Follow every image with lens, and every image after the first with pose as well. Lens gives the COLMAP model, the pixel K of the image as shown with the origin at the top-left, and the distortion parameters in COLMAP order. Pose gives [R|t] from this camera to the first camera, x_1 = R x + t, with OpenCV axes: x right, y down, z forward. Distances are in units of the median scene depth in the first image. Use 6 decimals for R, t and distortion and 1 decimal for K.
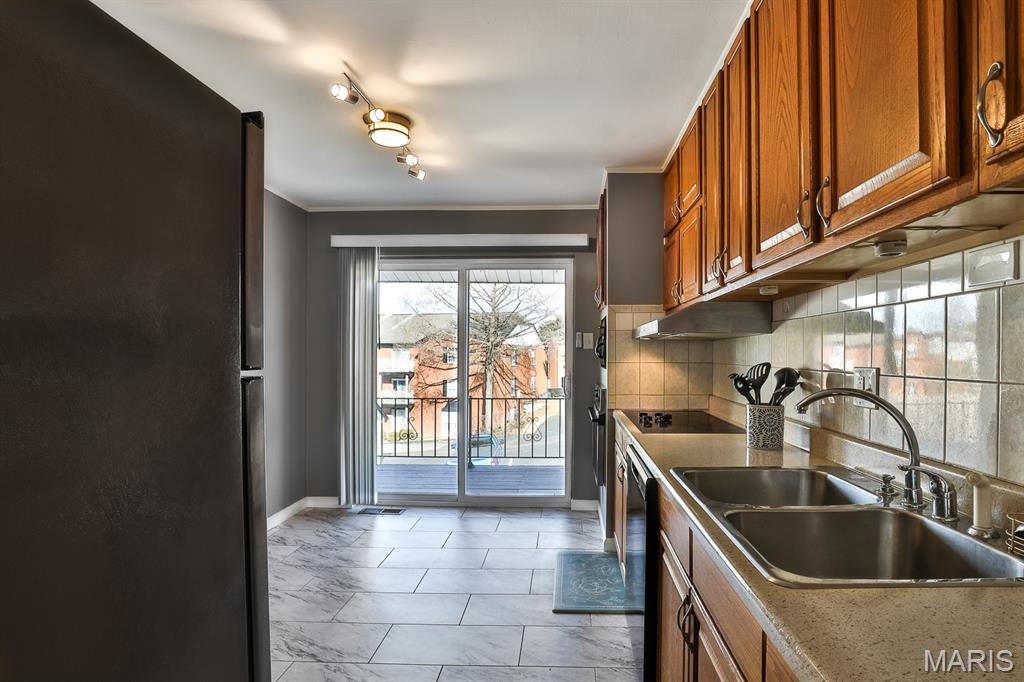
lens RADIAL K [[509.1, 0, 517.2], [0, 509.1, 357.2], [0, 0, 1]] dist [-0.040289, 0.001257]
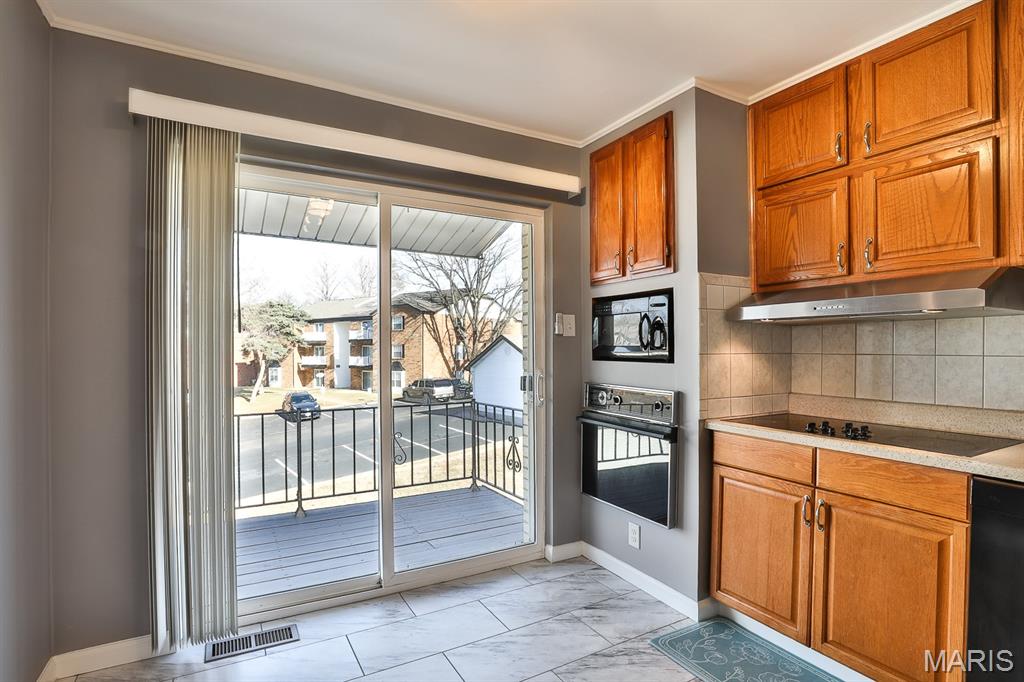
lens RADIAL K [[509.1, 0, 517.2], [0, 509.1, 357.2], [0, 0, 1]] dist [-0.040289, 0.001257]
pose [[0.836697, -0.010578, 0.547563, -0.321108], [0.003299, 0.999893, 0.014275, 0.003215], [-0.547655, -0.010137, 0.836643, 0.425001]]
